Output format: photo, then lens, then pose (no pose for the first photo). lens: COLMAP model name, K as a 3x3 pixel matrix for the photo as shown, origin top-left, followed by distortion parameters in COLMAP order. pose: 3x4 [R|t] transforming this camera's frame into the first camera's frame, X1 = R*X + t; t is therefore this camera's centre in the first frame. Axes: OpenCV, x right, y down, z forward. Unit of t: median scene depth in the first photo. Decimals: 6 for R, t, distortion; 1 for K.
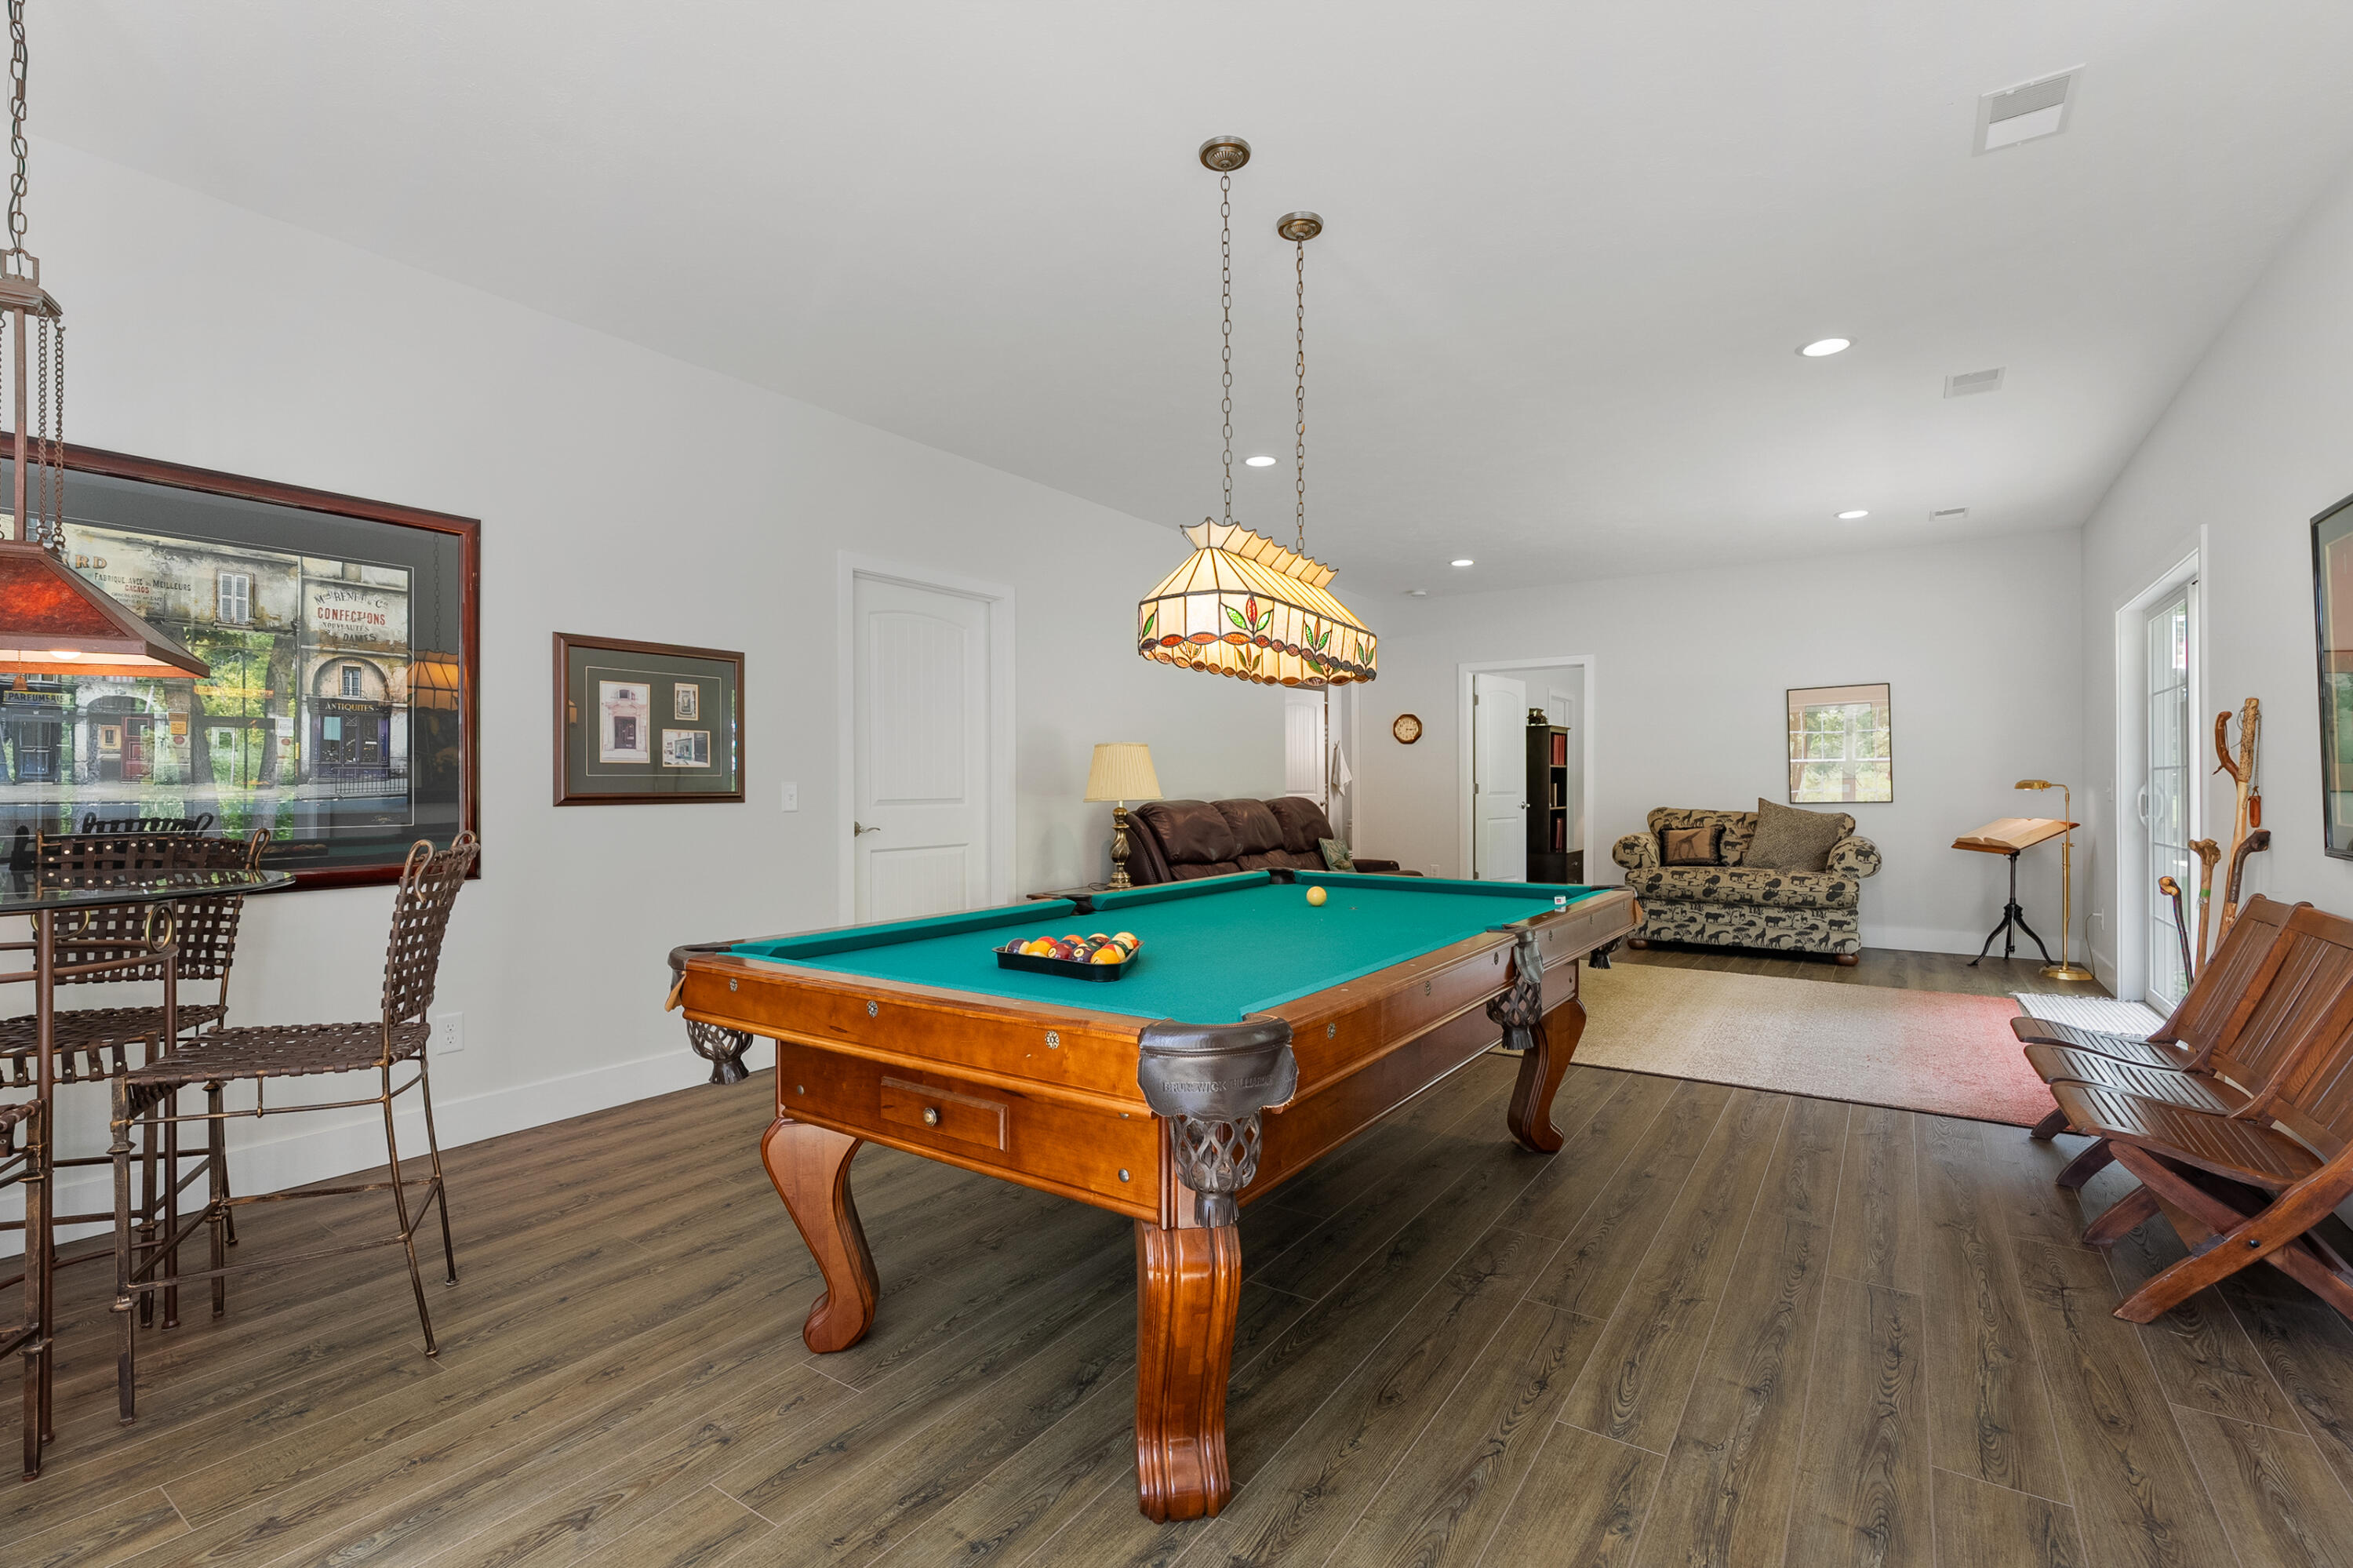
lens RADIAL K [[1059.5, 0, 1174.8], [0, 1059.5, 779.3], [0, 0, 1]] dist [0.004157, 0.000130]
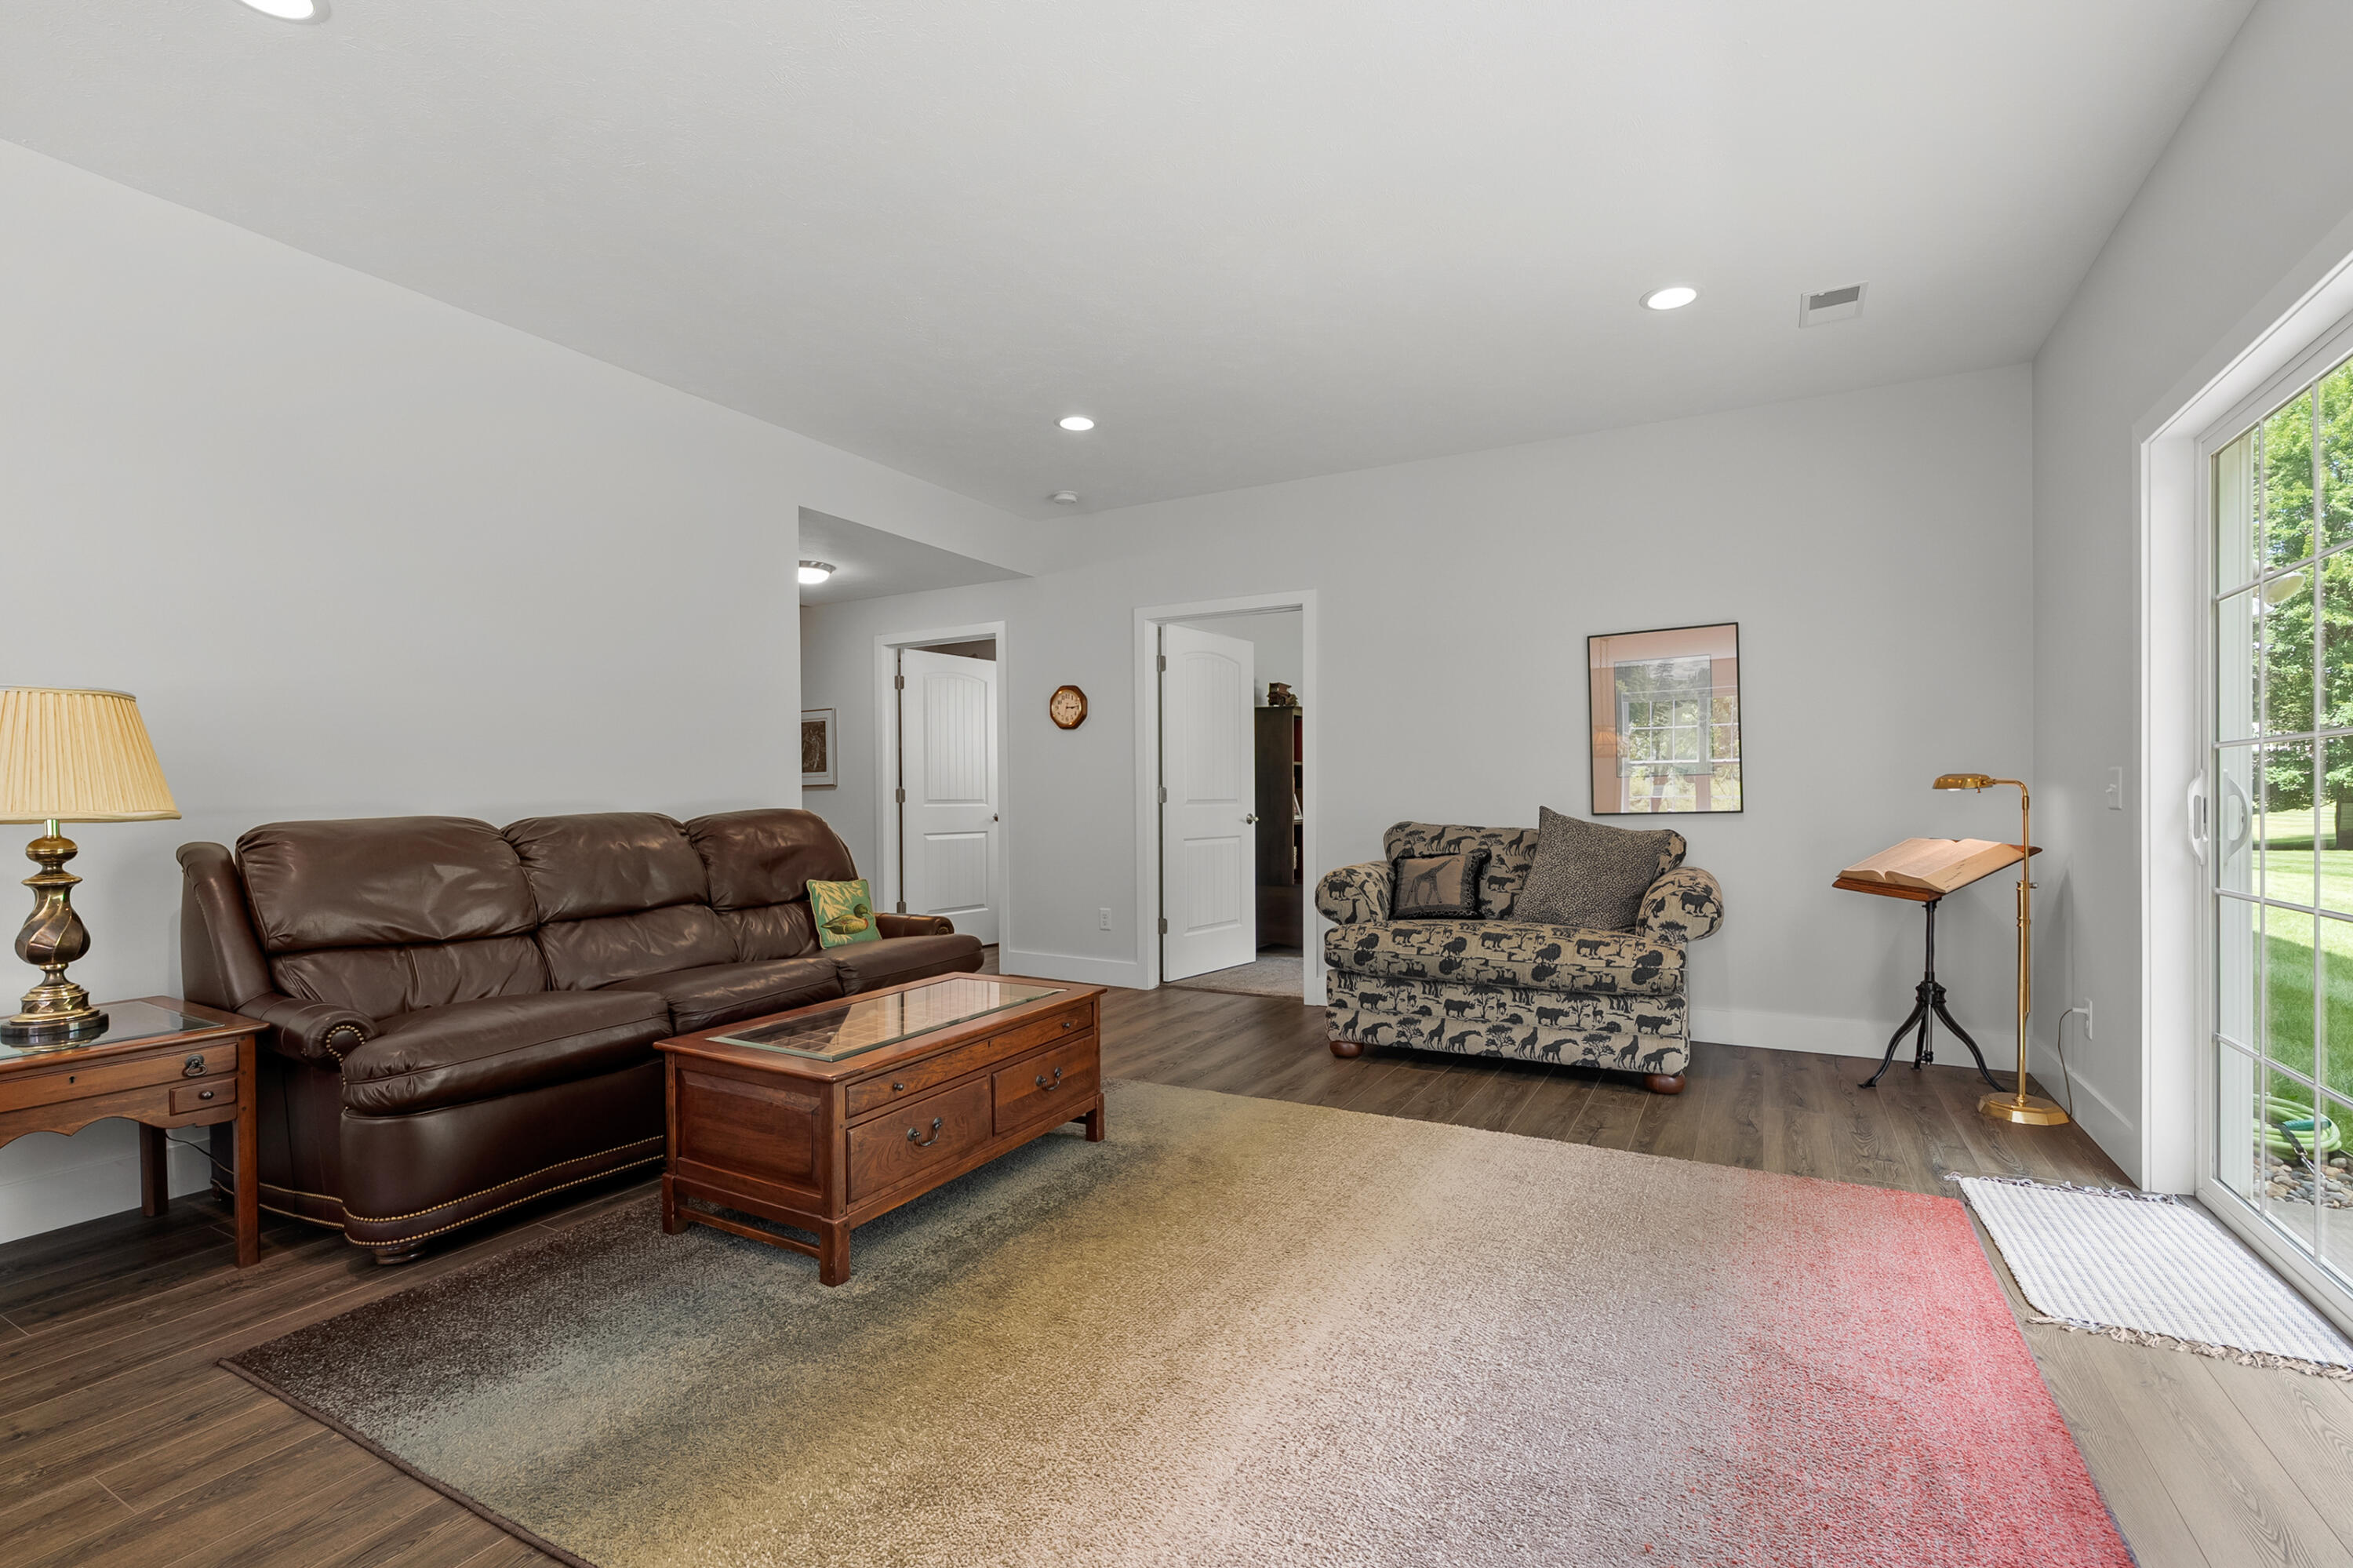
lens RADIAL K [[1059.5, 0, 1175.6], [0, 1059.5, 796.0], [0, 0, 1]] dist [0.004157, 0.000130]
pose [[0.995655, -0.003595, 0.093045, 0.296799], [0.003143, 0.999983, 0.005006, 0.007918], [-0.093062, -0.004692, 0.995649, 0.425060]]
